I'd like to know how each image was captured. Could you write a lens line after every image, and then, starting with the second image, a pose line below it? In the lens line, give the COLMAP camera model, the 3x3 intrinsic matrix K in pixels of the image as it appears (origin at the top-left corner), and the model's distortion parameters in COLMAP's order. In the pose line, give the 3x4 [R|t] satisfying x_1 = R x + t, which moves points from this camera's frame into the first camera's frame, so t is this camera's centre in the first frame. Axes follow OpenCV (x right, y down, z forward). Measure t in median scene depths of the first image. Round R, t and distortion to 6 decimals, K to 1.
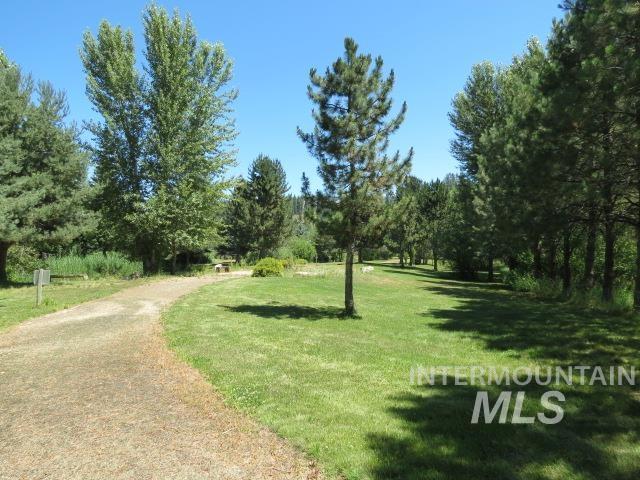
lens RADIAL K [[450.1, 0, 320.6], [0, 450.1, 239.9], [0, 0, 1]] dist [-0.005449, 0.000444]
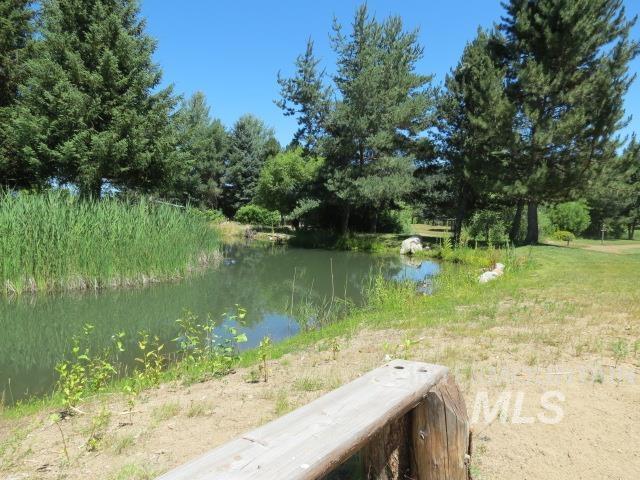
lens RADIAL K [[450.1, 0, 320.3], [0, 450.1, 238.8], [0, 0, 1]] dist [-0.005449, 0.000444]
pose [[0.899129, 0.049989, -0.434820, -0.119786], [-0.019379, 0.997029, 0.074549, 0.025412], [0.437255, -0.058603, 0.897426, 0.564562]]
